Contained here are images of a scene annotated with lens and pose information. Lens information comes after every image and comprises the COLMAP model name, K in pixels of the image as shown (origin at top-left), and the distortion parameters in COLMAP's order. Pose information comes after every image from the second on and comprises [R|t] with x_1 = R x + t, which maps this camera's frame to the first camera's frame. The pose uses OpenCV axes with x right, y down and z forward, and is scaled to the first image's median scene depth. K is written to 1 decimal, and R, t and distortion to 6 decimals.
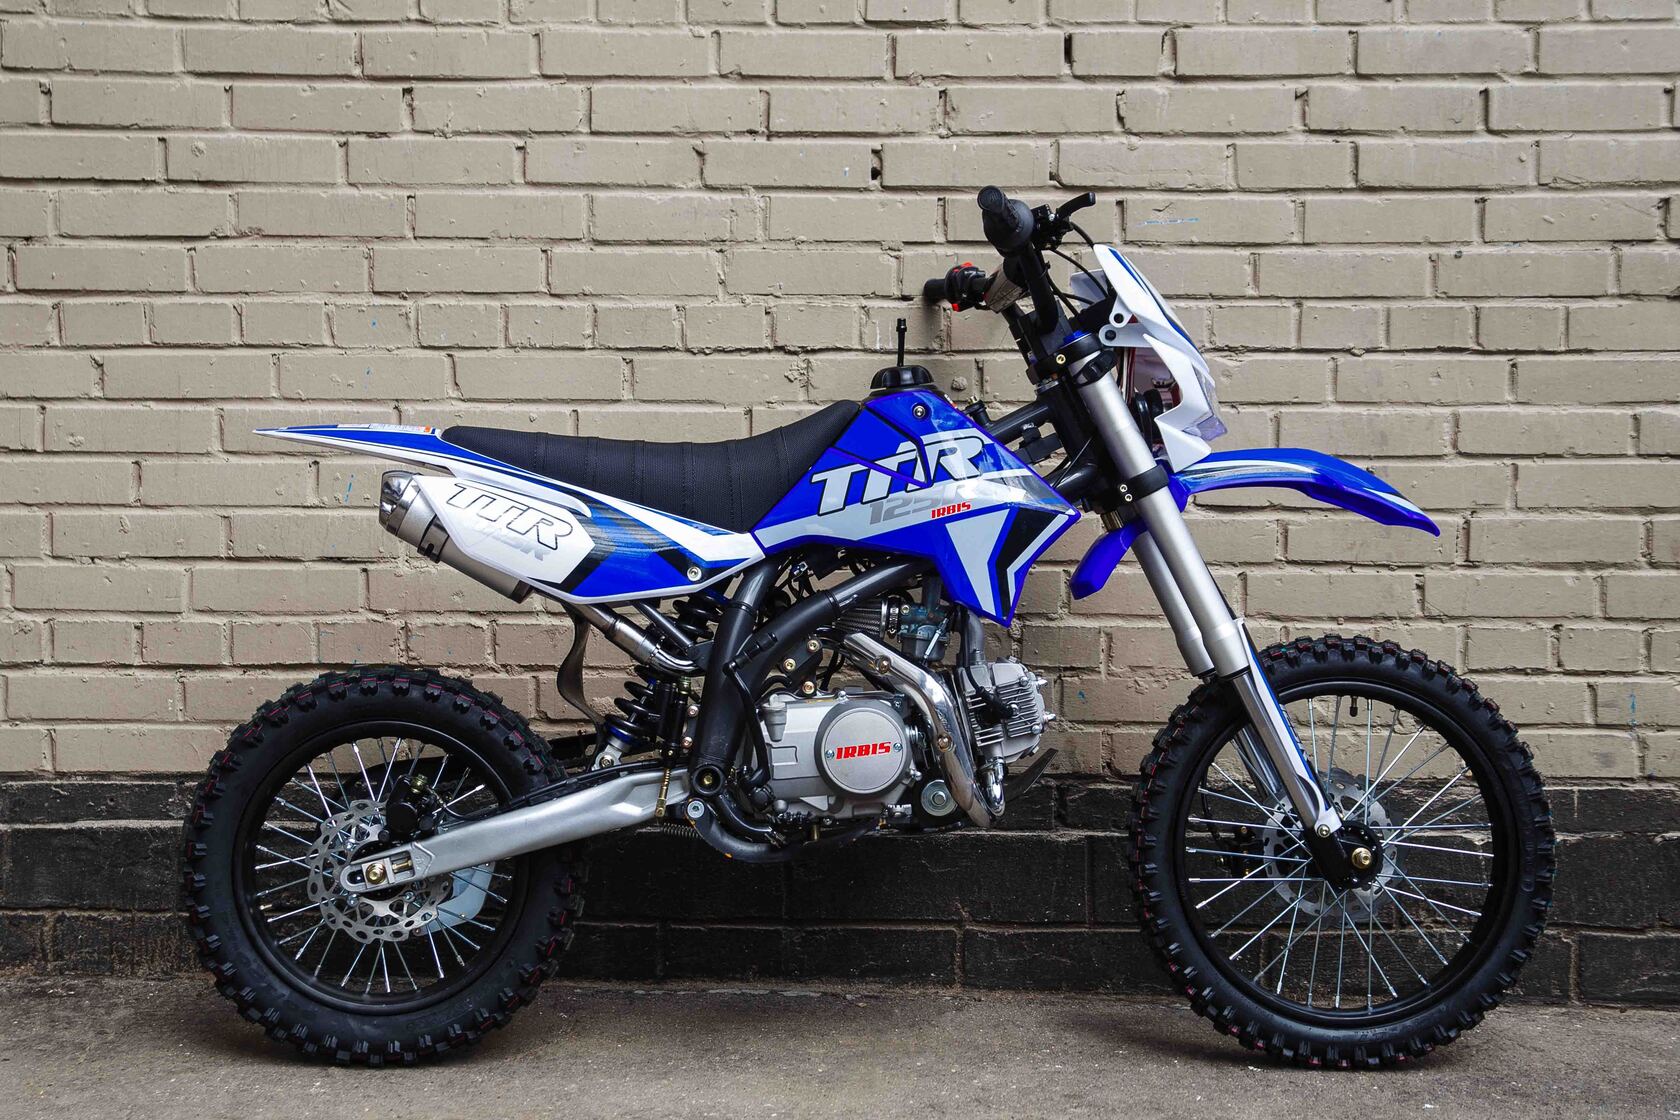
lens RADIAL K [[1930.7, 0, 840.0], [0, 1930.7, 567.5], [0, 0, 1]] dist [0.047432, 0.058887]
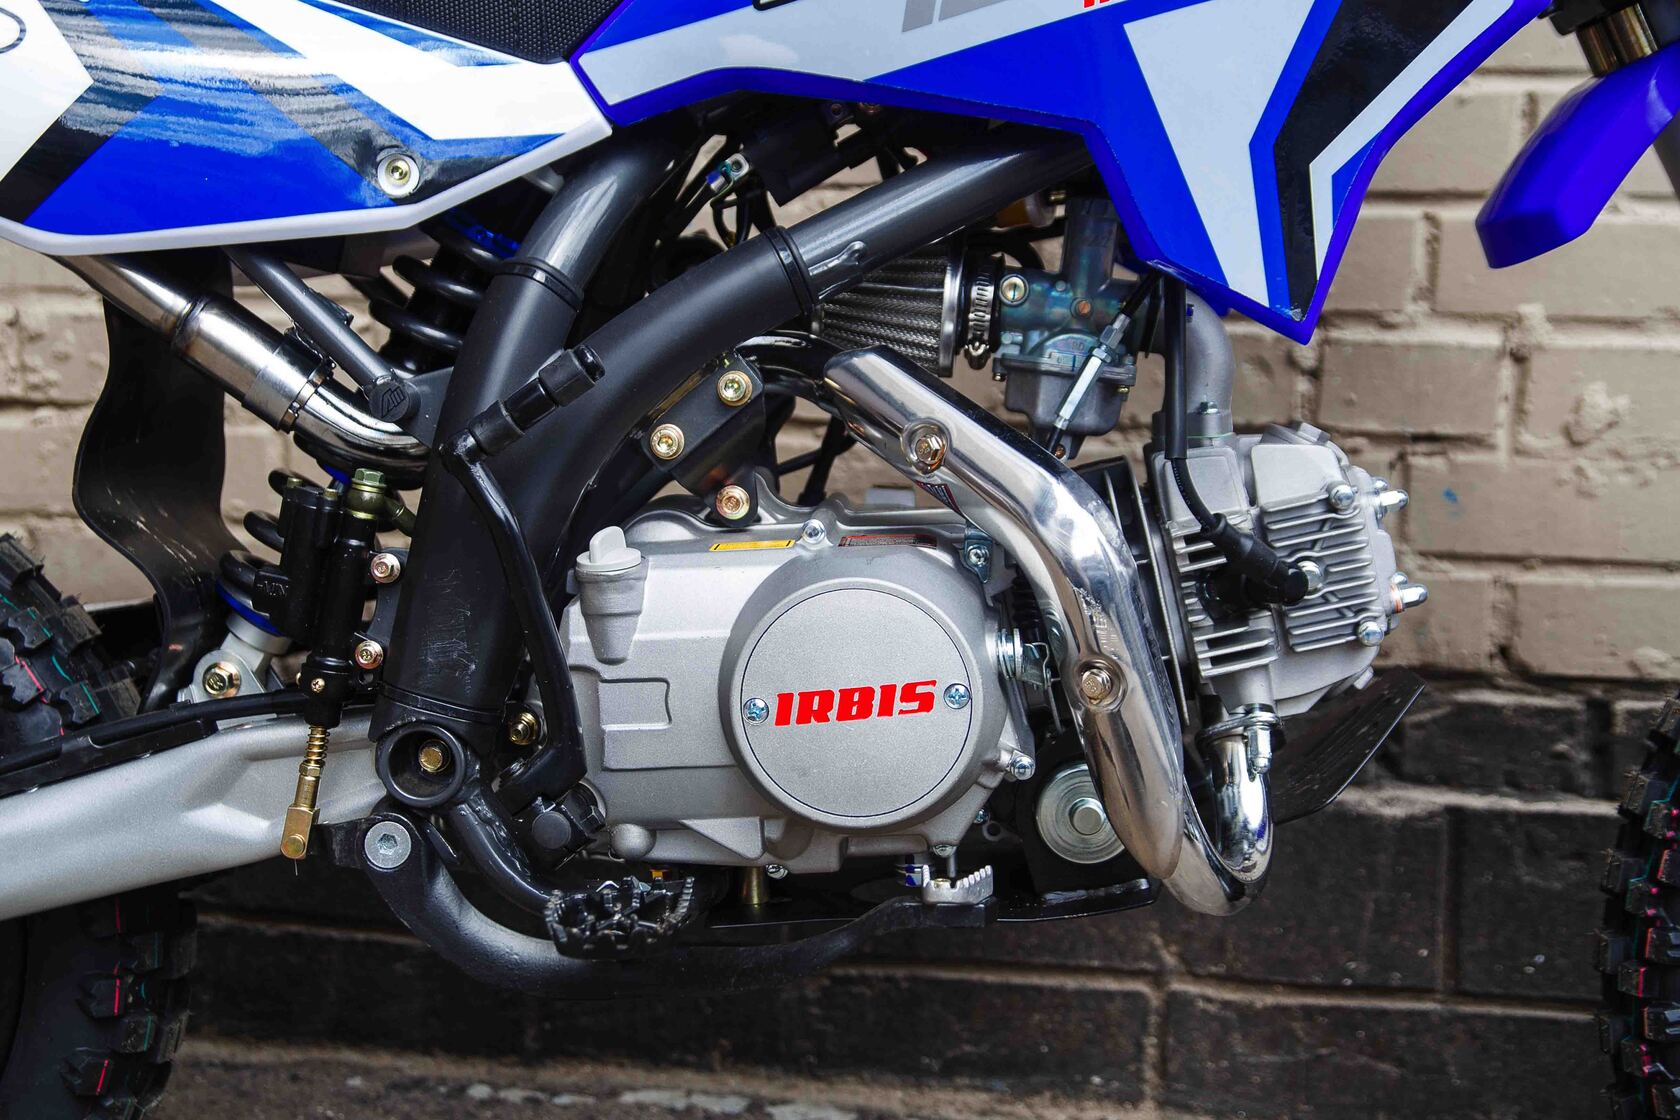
lens RADIAL K [[1974.8, 0, 840.5], [0, 1974.8, 523.4], [0, 0, 1]] dist [0.030818, 0.039682]
pose [[0.992342, 0.026838, -0.120571, 0.048156], [-0.011718, 0.992162, 0.124408, 0.019669], [0.122965, -0.122042, 0.984878, 0.632653]]
